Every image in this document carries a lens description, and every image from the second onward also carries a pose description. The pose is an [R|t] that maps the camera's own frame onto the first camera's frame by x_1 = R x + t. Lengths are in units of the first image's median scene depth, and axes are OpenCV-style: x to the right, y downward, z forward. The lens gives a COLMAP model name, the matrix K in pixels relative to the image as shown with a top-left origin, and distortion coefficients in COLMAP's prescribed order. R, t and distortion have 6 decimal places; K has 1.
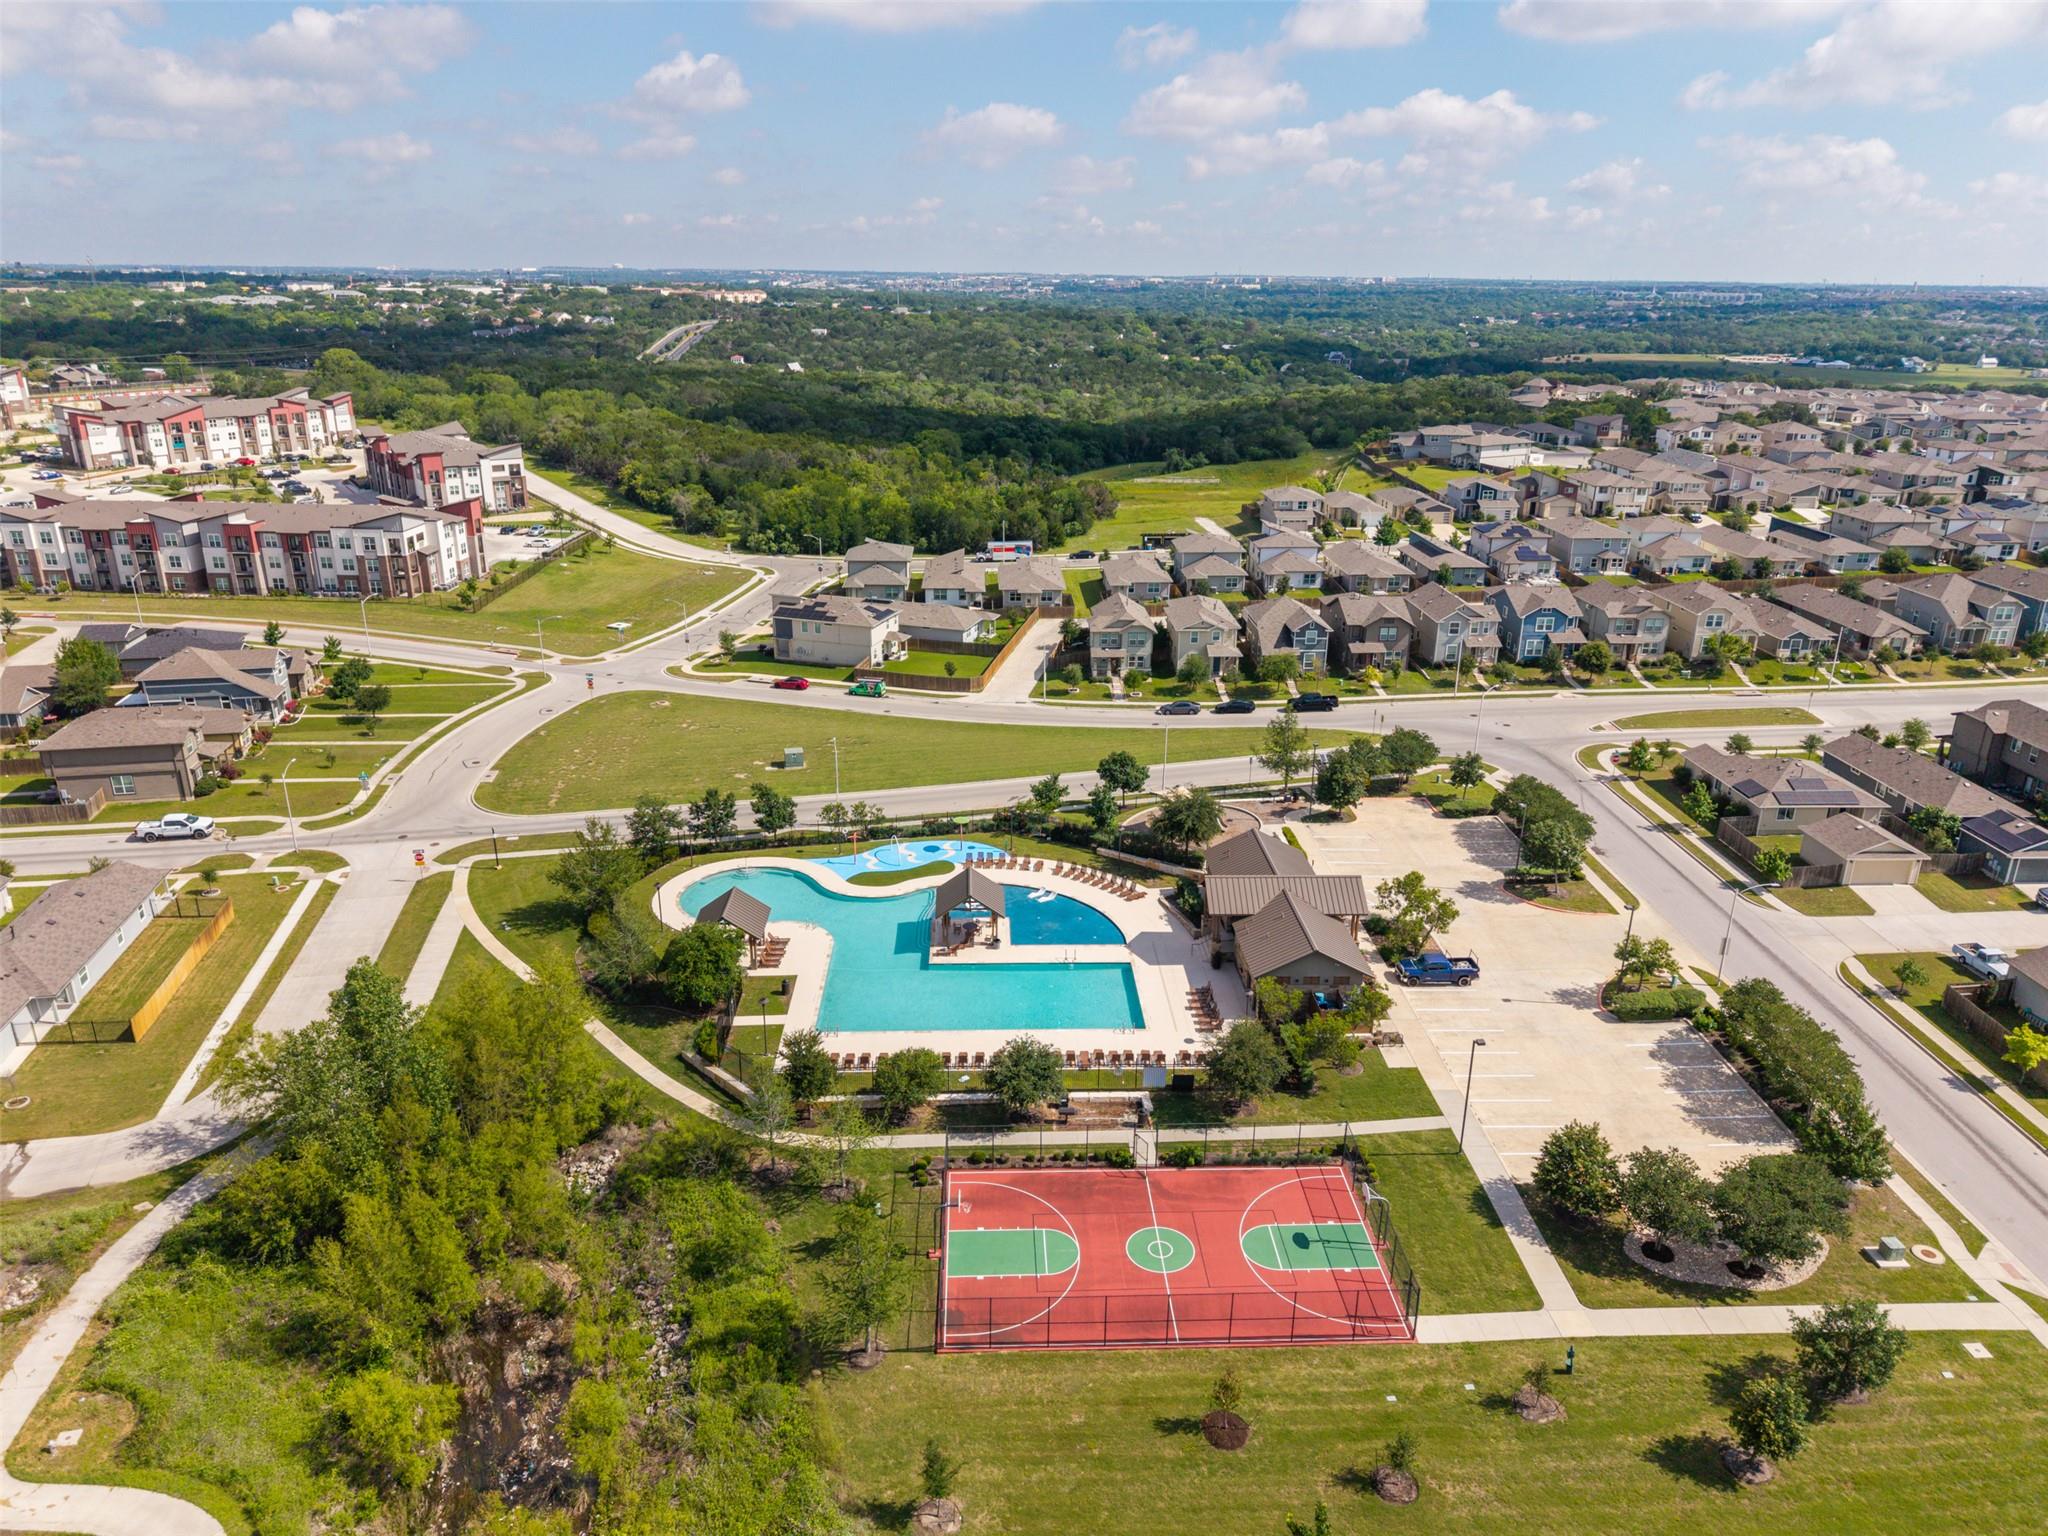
lens RADIAL K [[1386.5, 0, 1025.7], [0, 1386.5, 694.0], [0, 0, 1]] dist [0.085474, -0.165945]
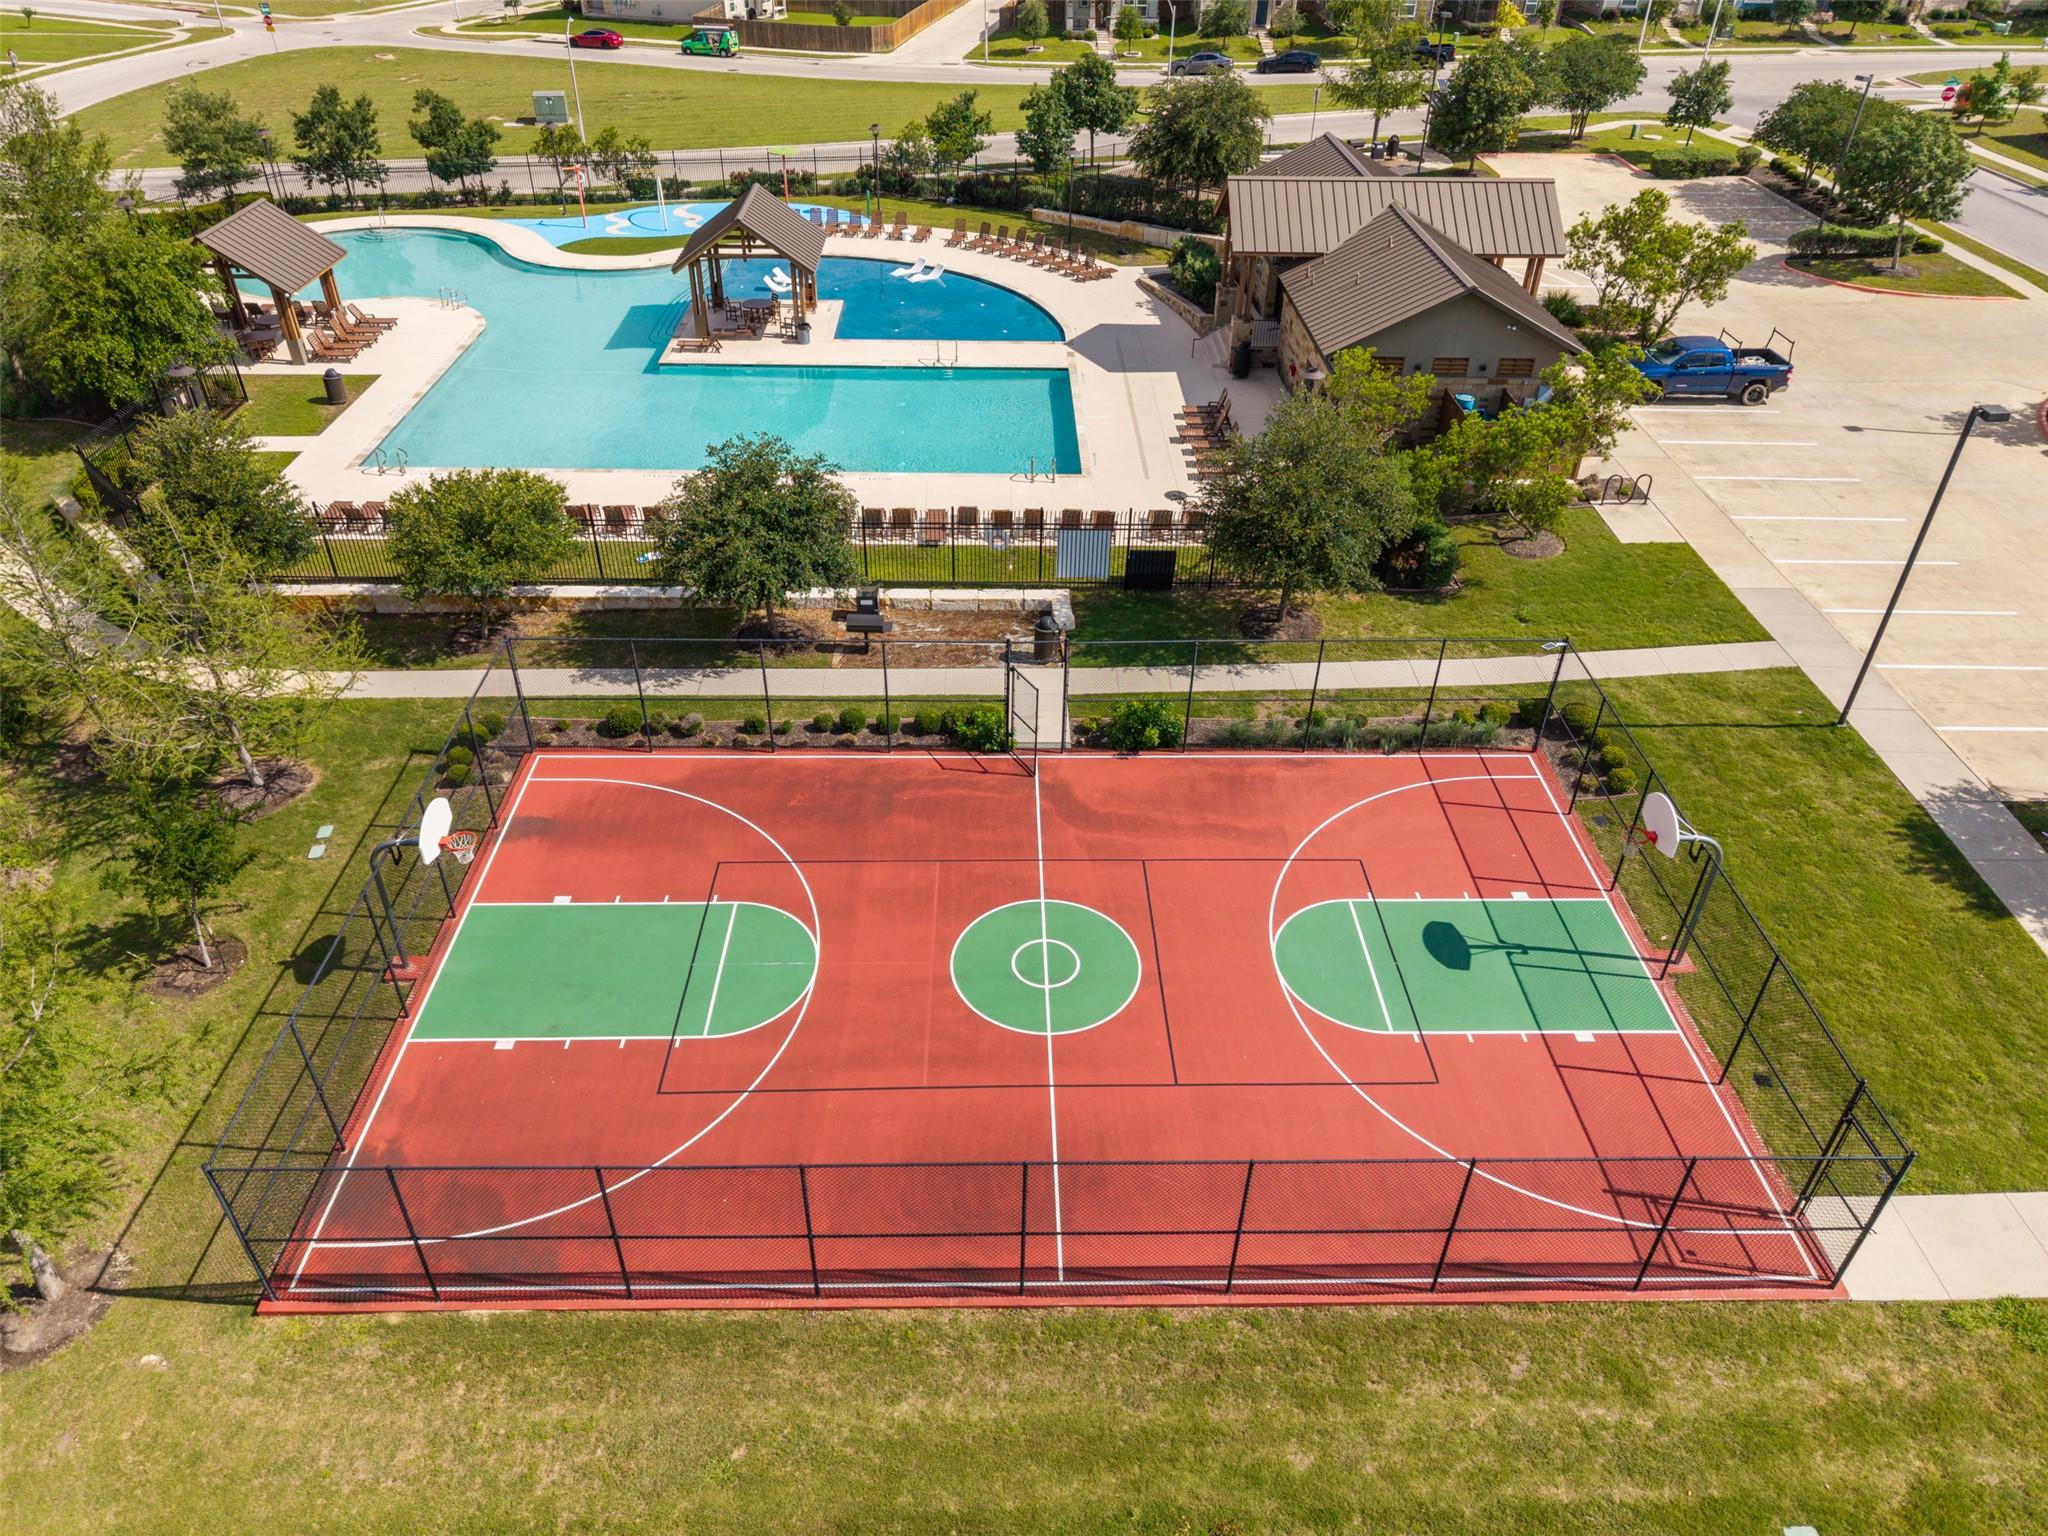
lens RADIAL K [[1370.2, 0, 1010.7], [0, 1370.2, 766.4], [0, 0, 1]] dist [0.022777, -0.021553]
pose [[0.999740, 0.014119, -0.017923, 0.063593], [-0.007472, 0.944814, 0.327523, 0.161092], [0.021559, -0.327304, 0.944673, 0.471311]]
